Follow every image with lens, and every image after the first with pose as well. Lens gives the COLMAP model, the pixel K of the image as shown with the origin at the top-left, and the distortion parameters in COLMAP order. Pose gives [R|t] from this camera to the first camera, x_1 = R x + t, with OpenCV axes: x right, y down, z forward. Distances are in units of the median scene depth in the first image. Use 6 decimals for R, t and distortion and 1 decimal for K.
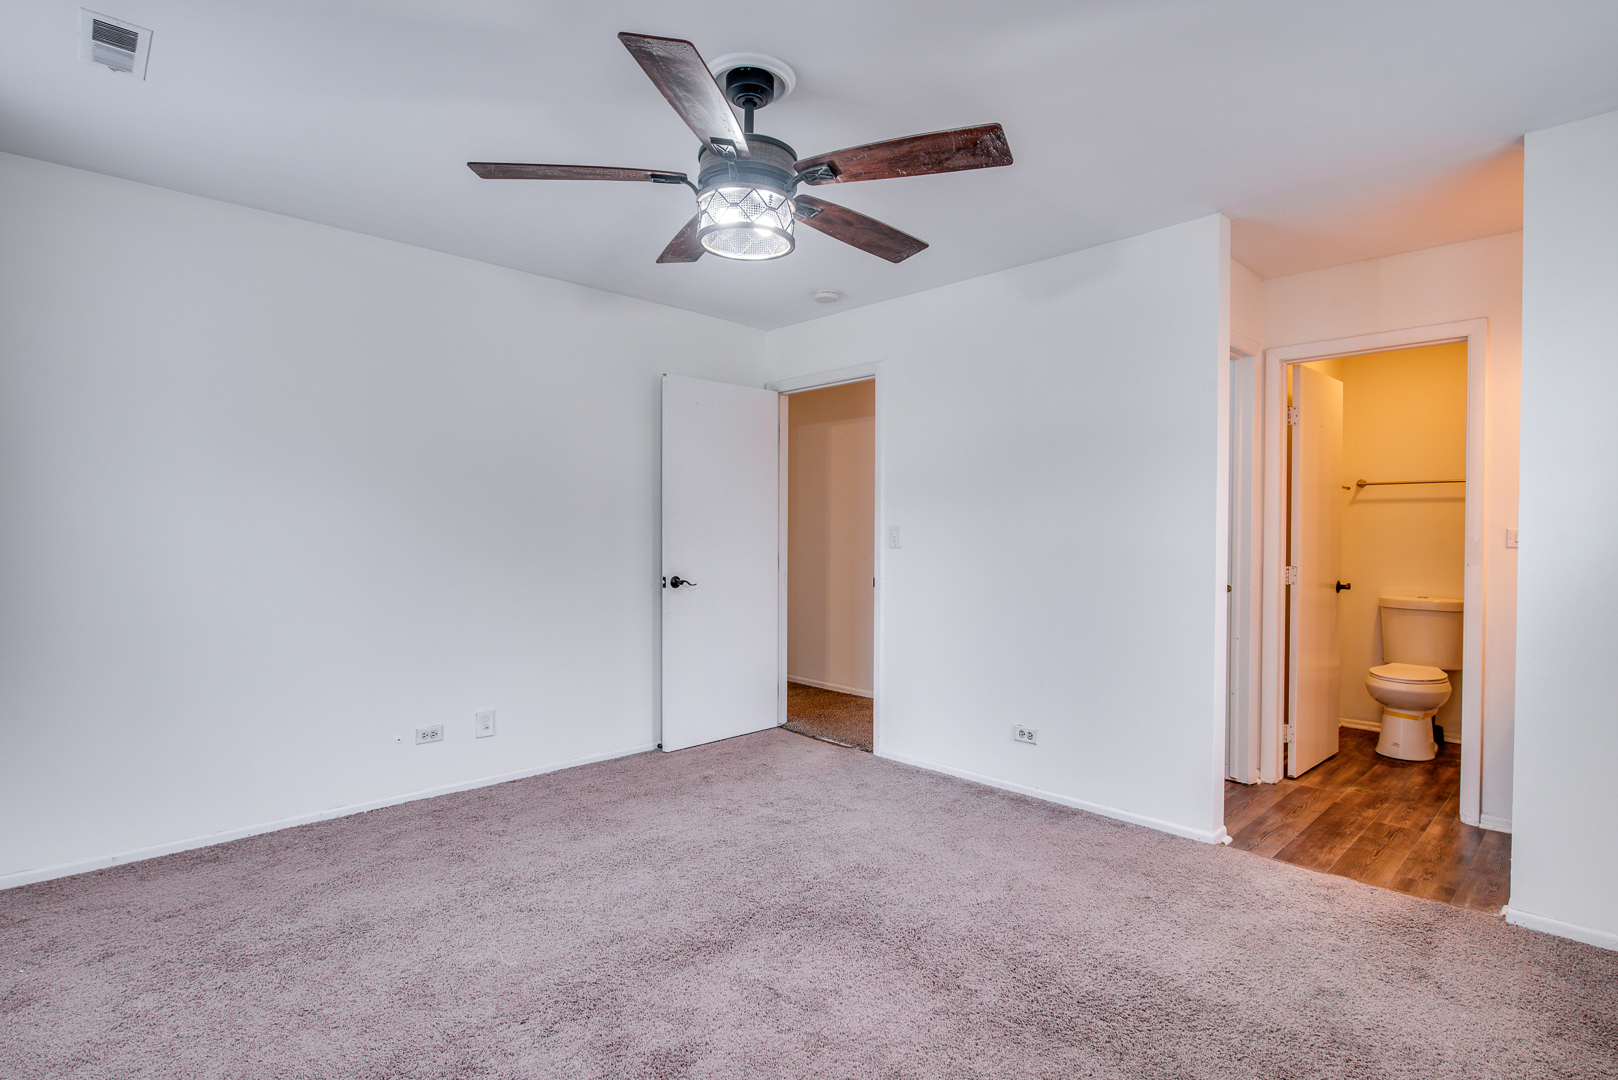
lens RADIAL K [[805.2, 0, 812.6], [0, 805.2, 540.7], [0, 0, 1]] dist [-0.007544, -0.002405]
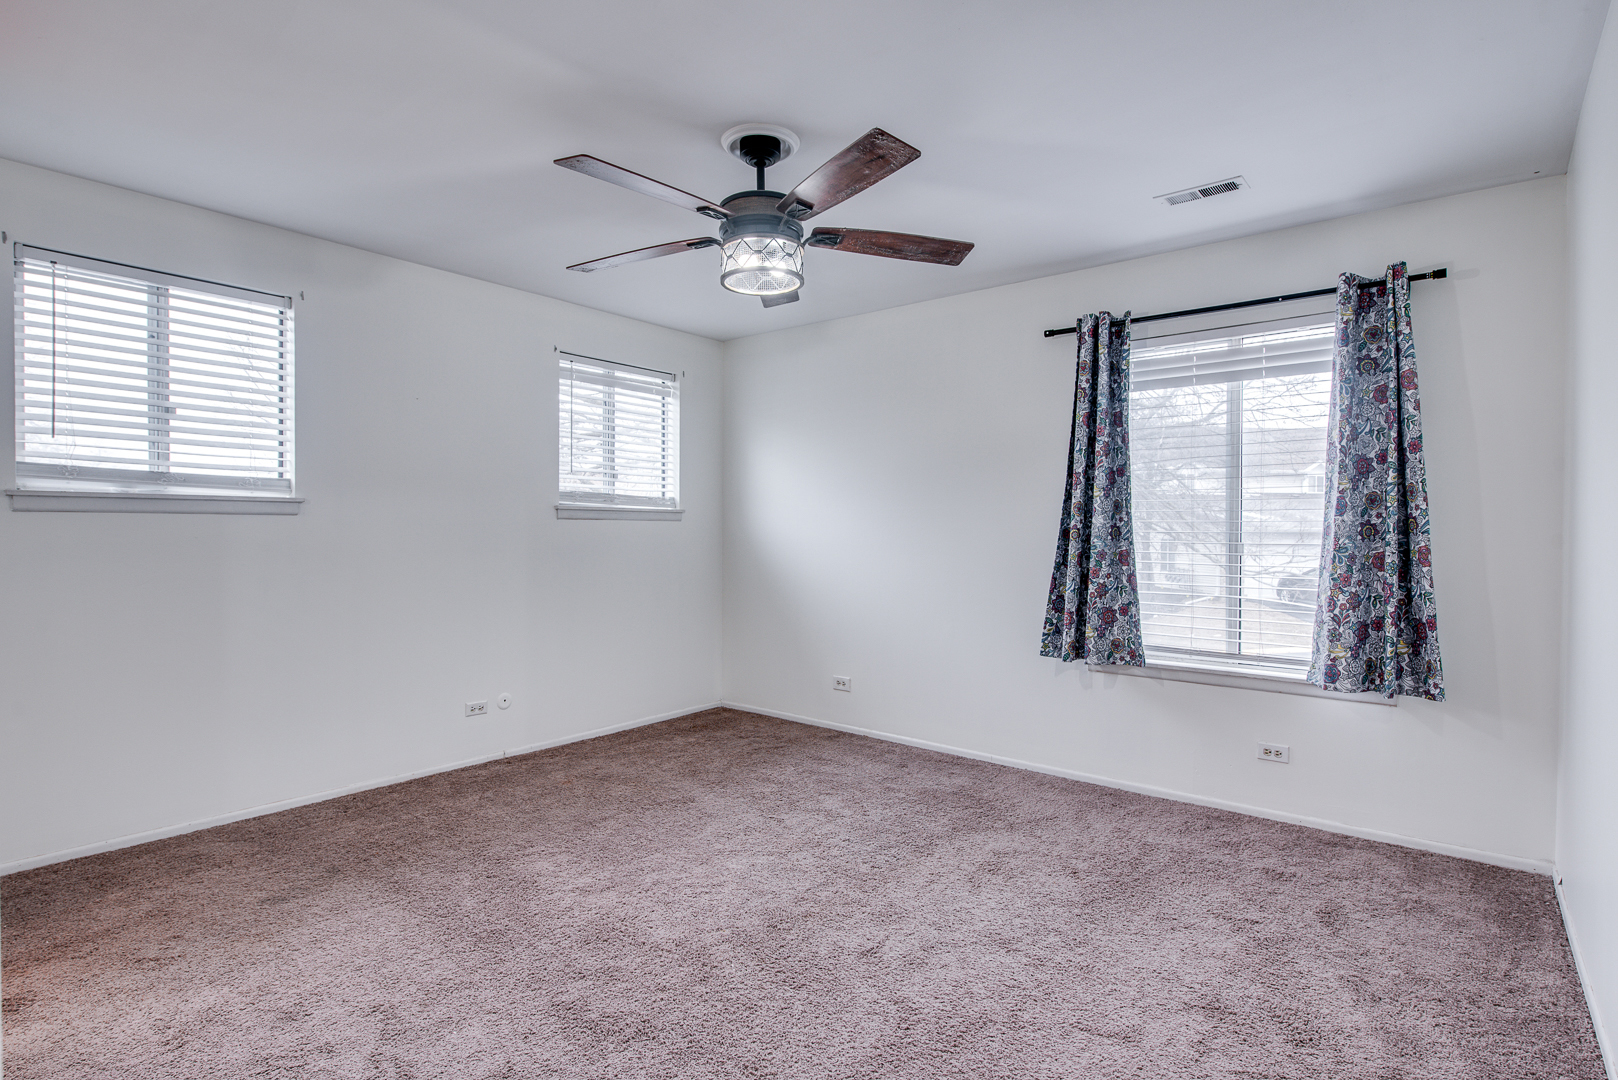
lens RADIAL K [[805.2, 0, 812.6], [0, 805.2, 540.7], [0, 0, 1]] dist [-0.007544, -0.002405]
pose [[-0.994715, -0.006285, -0.102478, -0.030649], [-0.009210, 0.999563, 0.028095, -0.019510], [0.102256, 0.028890, -0.994338, 1.492569]]
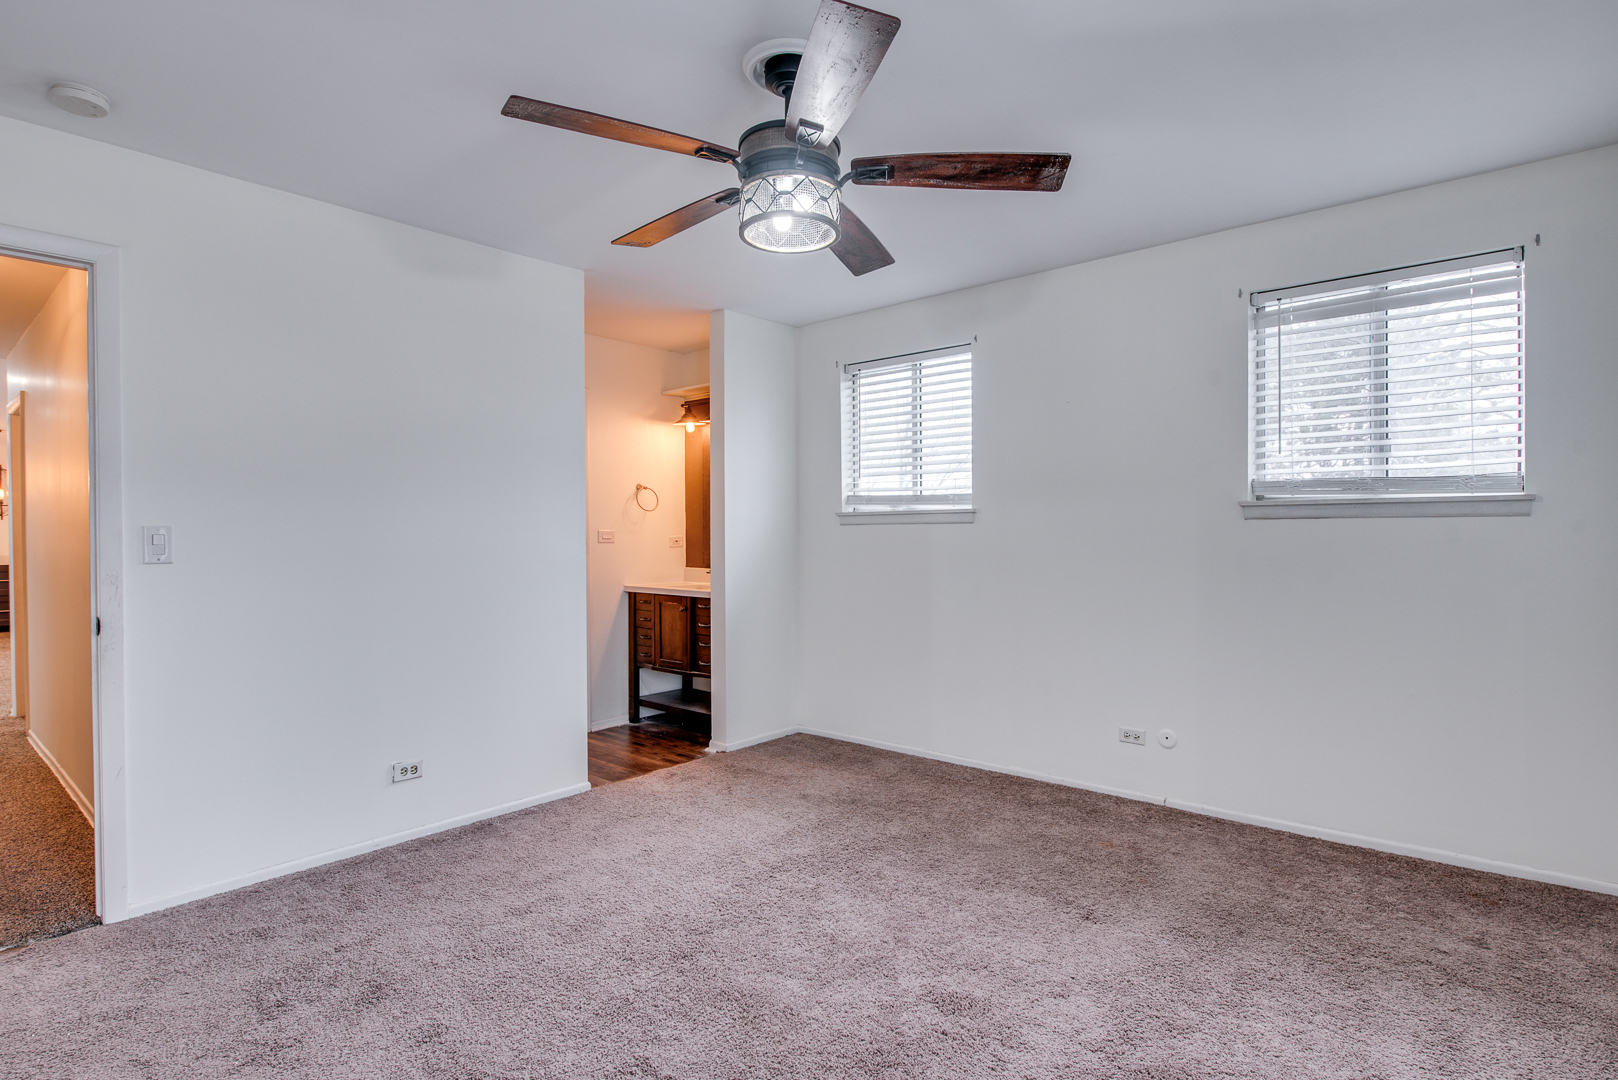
lens RADIAL K [[805.2, 0, 812.6], [0, 805.2, 540.7], [0, 0, 1]] dist [-0.007544, -0.002405]
pose [[-0.076930, -0.009366, 0.996992, -0.713679], [0.018668, 0.999767, 0.010833, -0.007906], [-0.996862, 0.019446, -0.076738, 0.717780]]
